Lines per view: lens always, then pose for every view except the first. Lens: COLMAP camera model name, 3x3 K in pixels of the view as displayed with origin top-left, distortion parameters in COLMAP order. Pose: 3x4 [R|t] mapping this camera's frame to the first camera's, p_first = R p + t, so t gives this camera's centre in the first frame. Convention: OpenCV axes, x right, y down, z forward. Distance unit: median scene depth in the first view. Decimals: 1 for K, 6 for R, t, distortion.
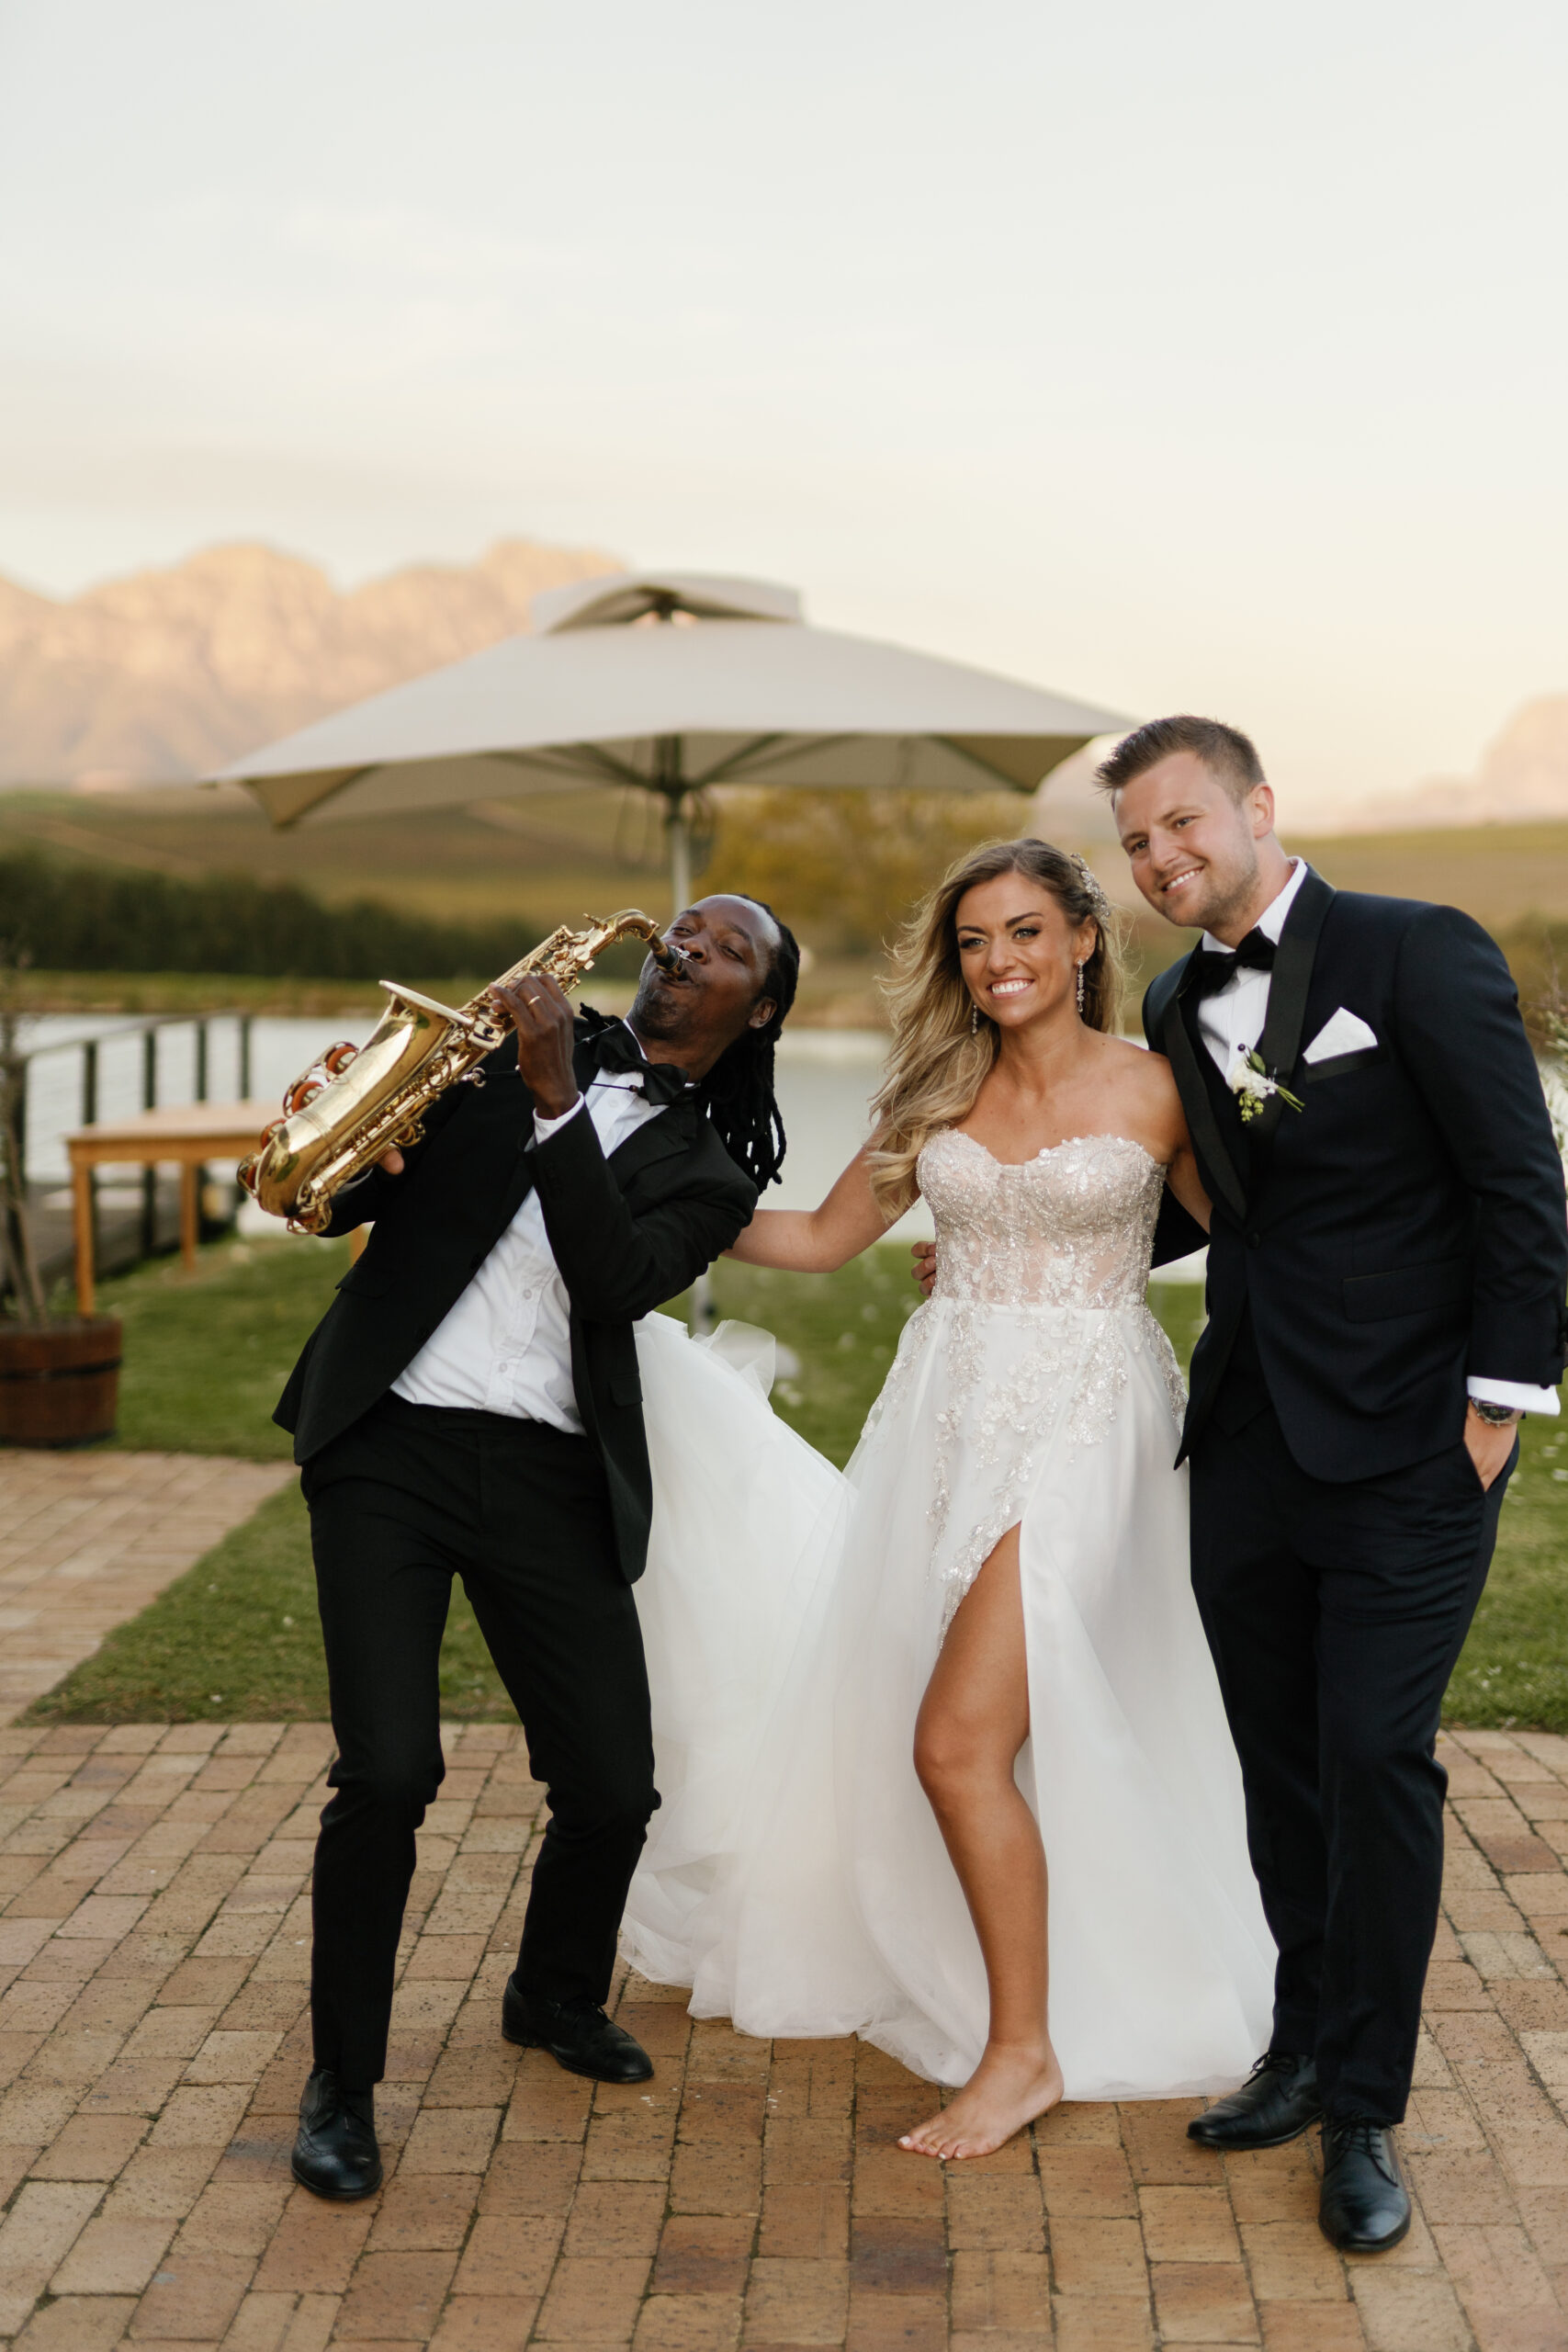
lens RADIAL K [[3375.3, 0, 784.0], [0, 3375.3, 1176.0], [0, 0, 1]] dist [0.002467, 0.007514]
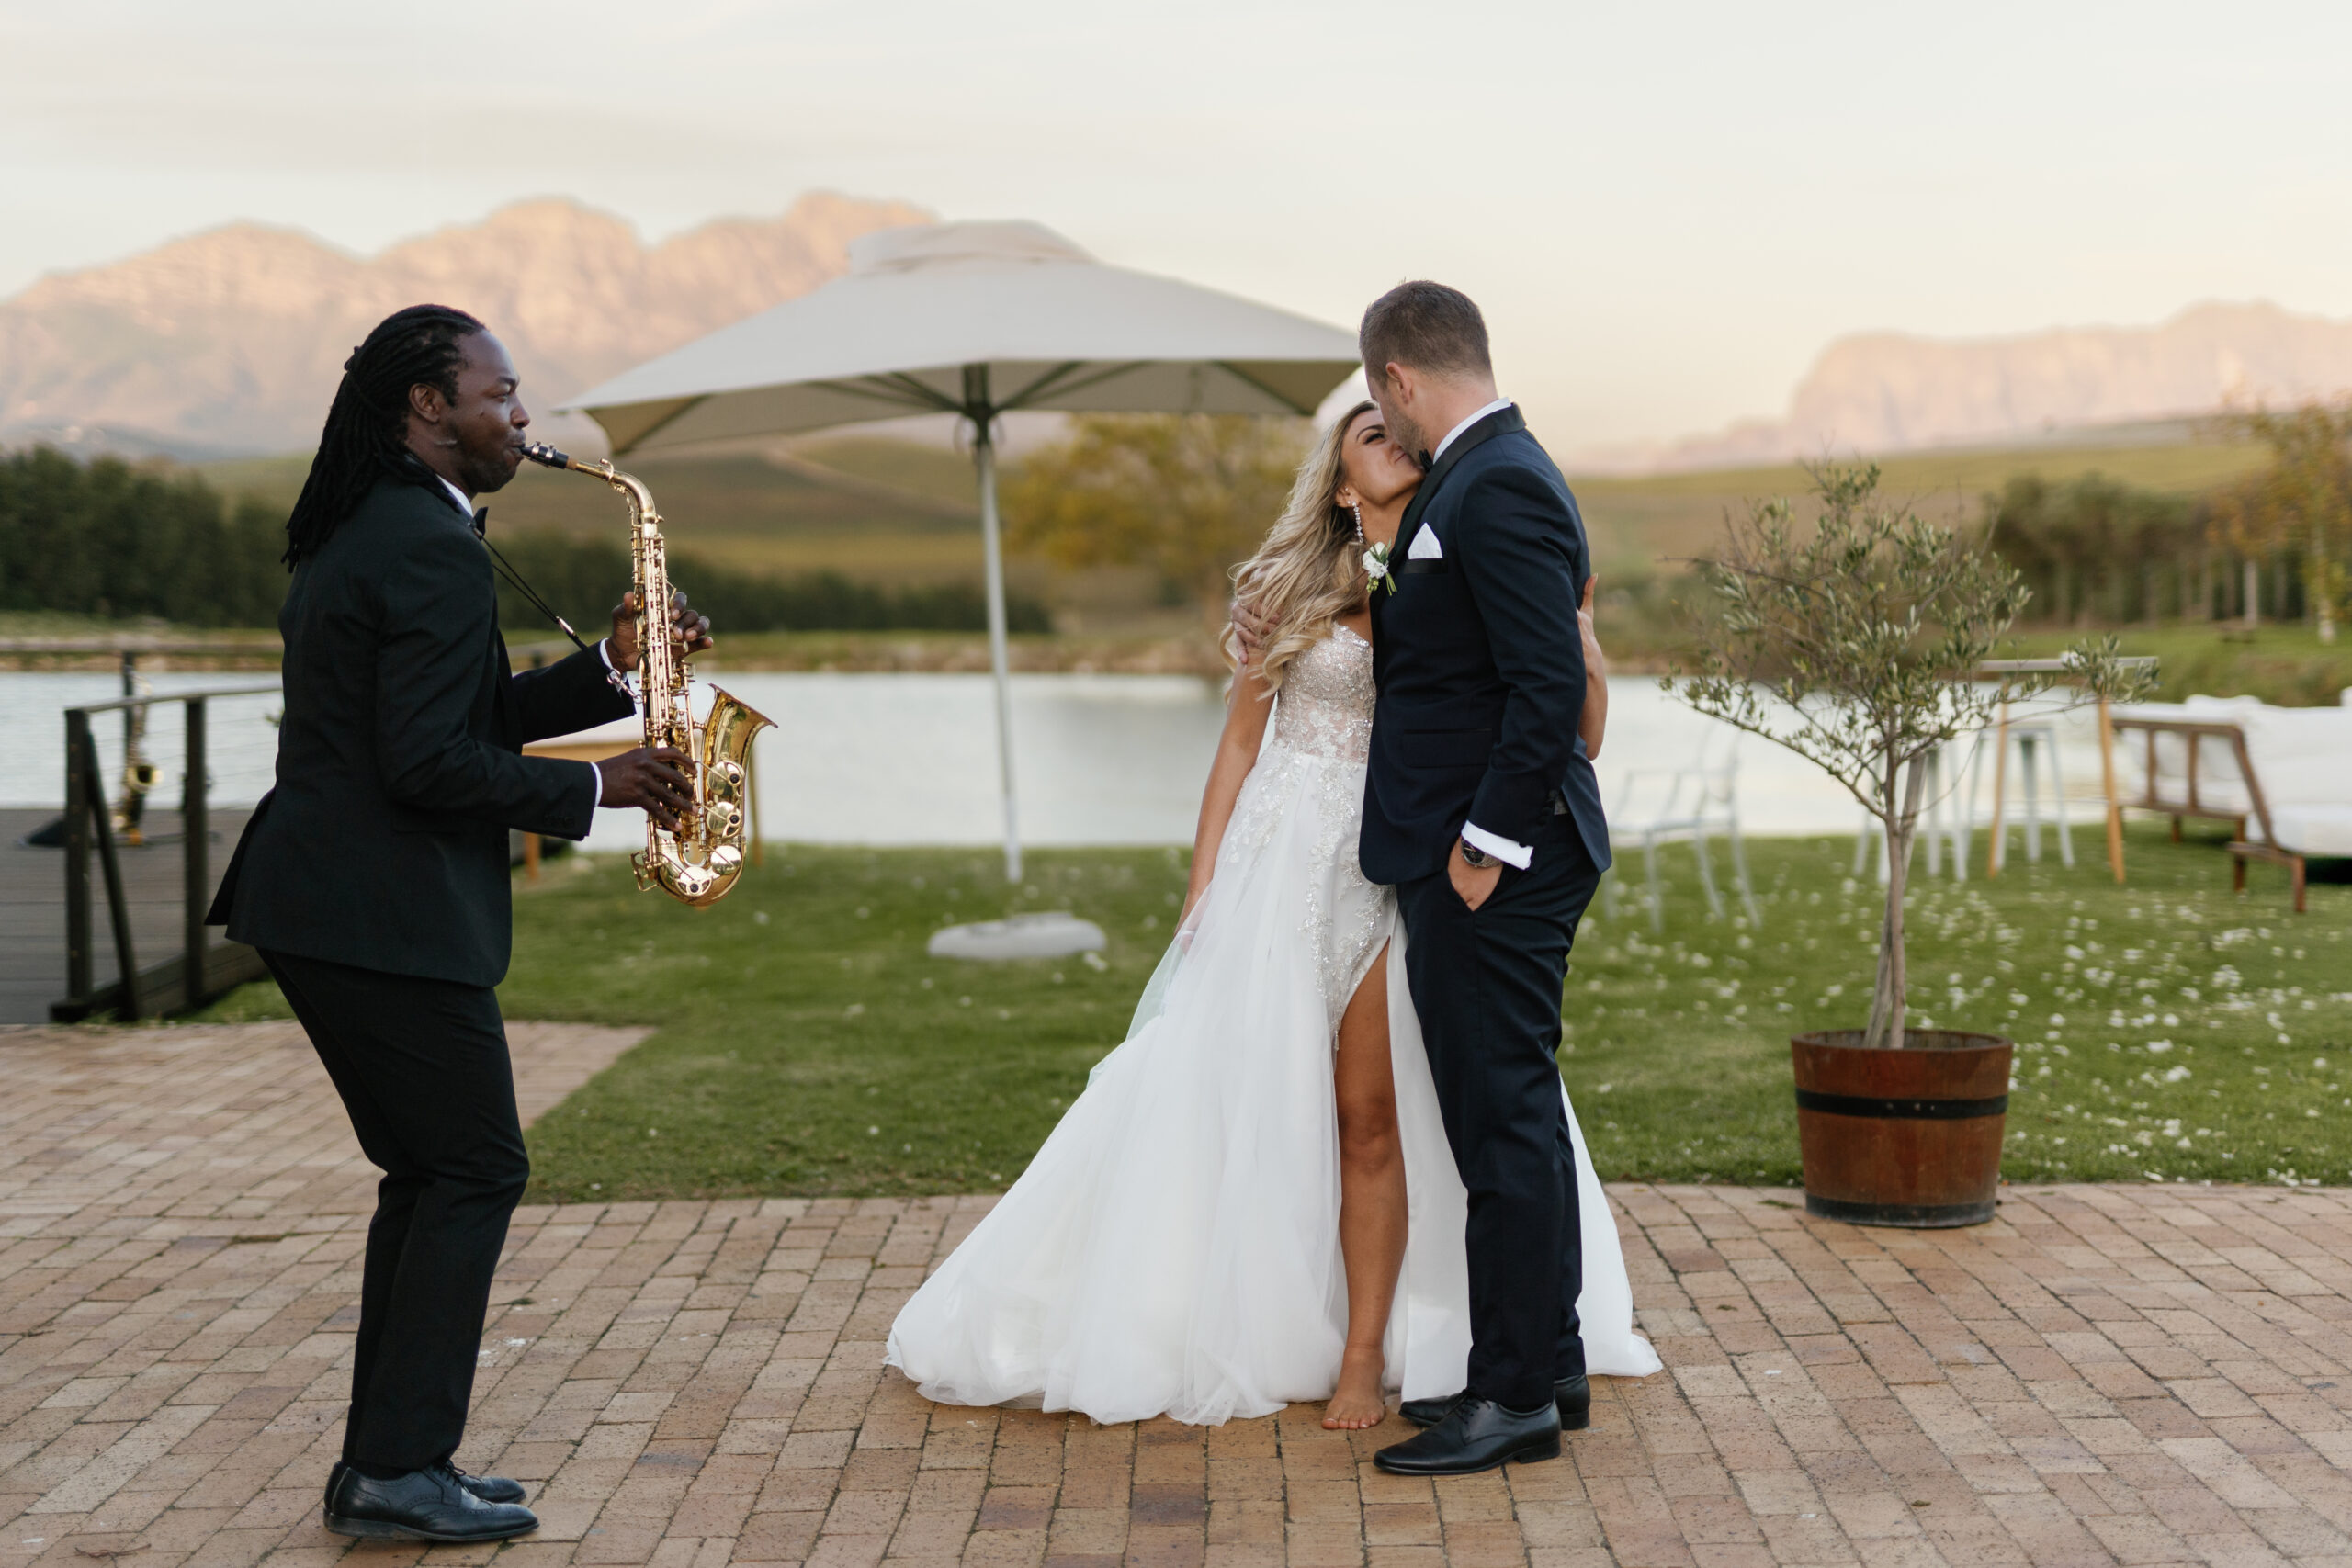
lens RADIAL K [[3375.3, 0, 1217.6], [0, 3375.3, 772.1], [0, 0, 1]] dist [0.002467, 0.007514]
pose [[0.999232, -0.019211, 0.034155, 0.009336], [0.019730, 0.999694, -0.014935, 0.039568], [-0.033857, 0.015598, 0.999305, -0.192563]]
